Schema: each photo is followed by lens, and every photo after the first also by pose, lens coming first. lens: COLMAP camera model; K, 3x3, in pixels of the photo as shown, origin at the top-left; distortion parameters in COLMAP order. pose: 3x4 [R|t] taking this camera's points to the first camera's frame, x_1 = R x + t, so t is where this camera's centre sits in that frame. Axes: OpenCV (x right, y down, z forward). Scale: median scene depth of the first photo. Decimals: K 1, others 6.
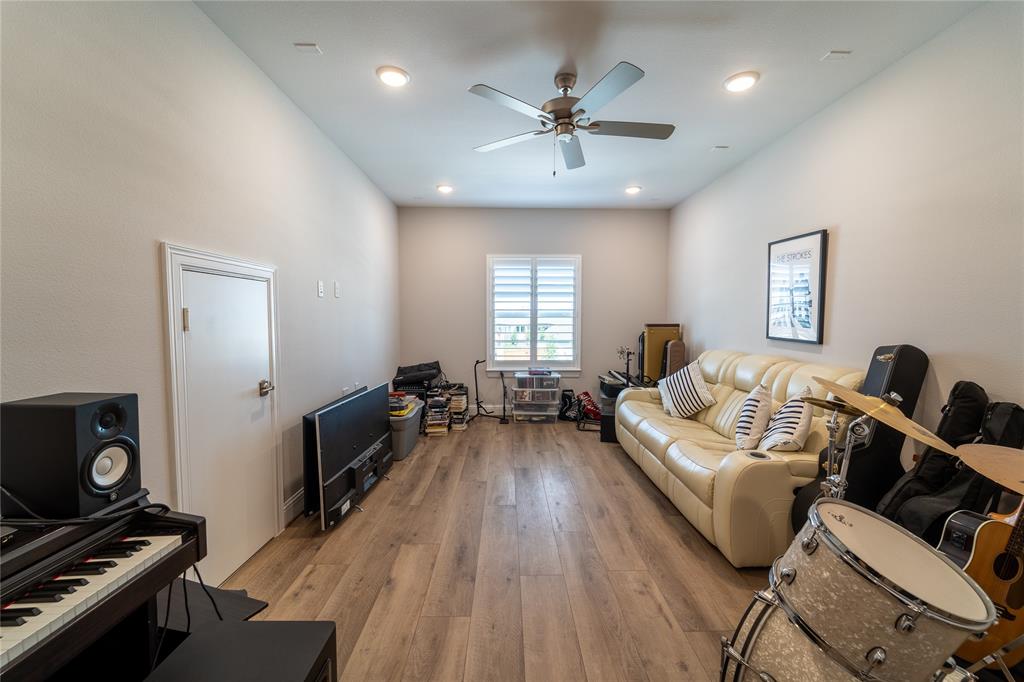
lens RADIAL K [[407.6, 0, 507.6], [0, 407.6, 328.1], [0, 0, 1]] dist [0.001009, 0.000135]
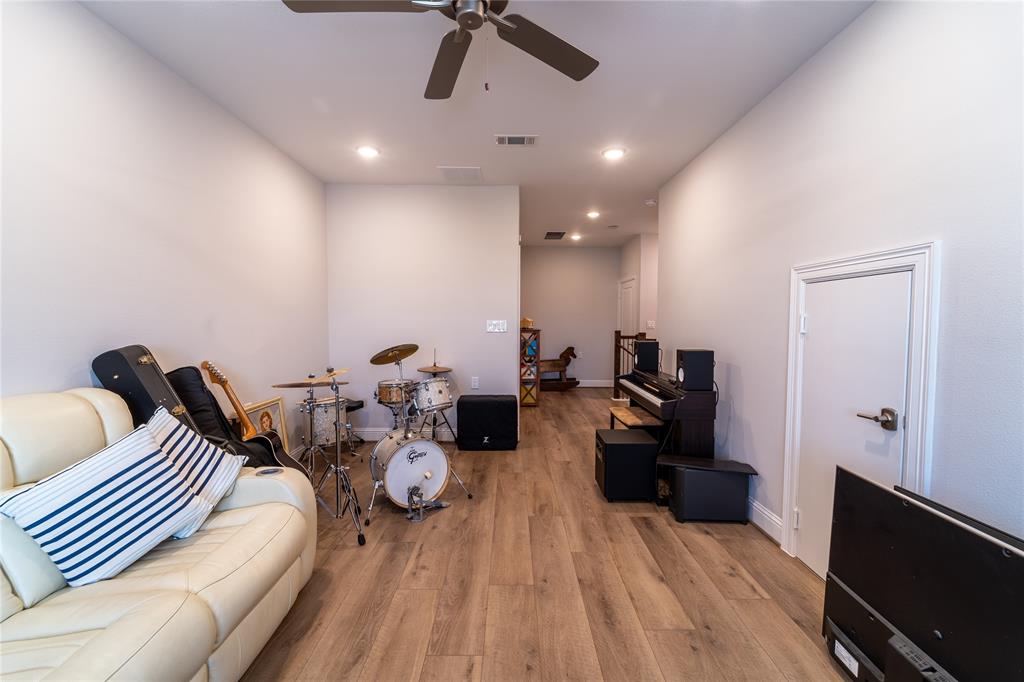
lens RADIAL K [[407.6, 0, 507.6], [0, 407.6, 328.1], [0, 0, 1]] dist [0.001009, 0.000135]
pose [[-0.999921, -0.007183, 0.010343, 0.087092], [-0.006661, 0.998742, 0.049702, -0.053265], [-0.010687, 0.049629, -0.998711, 1.938153]]
